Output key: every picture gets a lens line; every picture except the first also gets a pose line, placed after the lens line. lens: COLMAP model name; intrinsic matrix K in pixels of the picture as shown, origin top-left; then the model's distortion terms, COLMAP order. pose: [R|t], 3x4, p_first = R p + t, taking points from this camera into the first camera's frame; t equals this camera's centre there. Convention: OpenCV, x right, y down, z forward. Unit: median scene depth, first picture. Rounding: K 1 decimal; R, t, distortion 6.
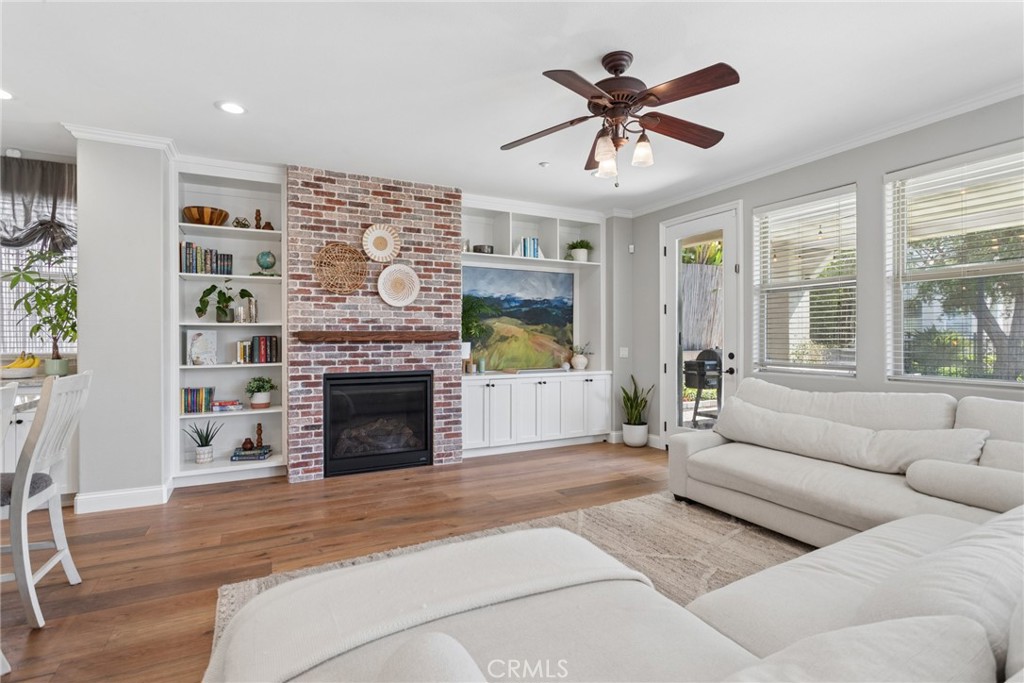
lens RADIAL K [[495.3, 0, 507.5], [0, 495.3, 339.0], [0, 0, 1]] dist [-0.008919, 0.003992]
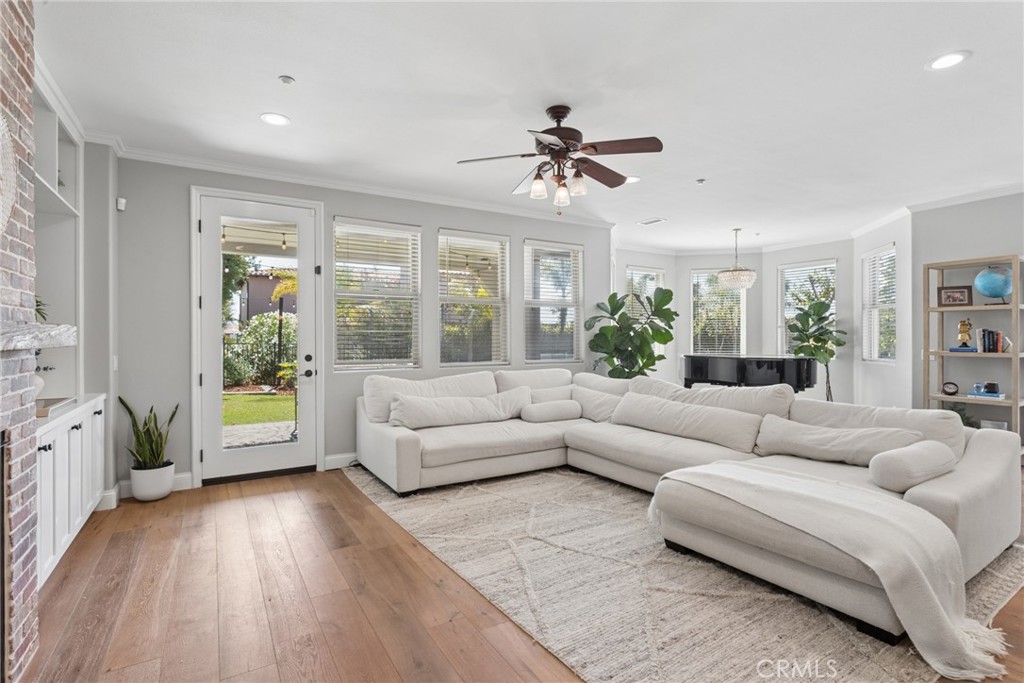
lens RADIAL K [[495.3, 0, 510.2], [0, 495.3, 340.1], [0, 0, 1]] dist [-0.008919, 0.003992]
pose [[-0.068457, -0.004873, 0.997642, -0.610139], [0.004939, 0.999974, 0.005223, -0.004133], [-0.997642, 0.005285, -0.068431, 0.743107]]
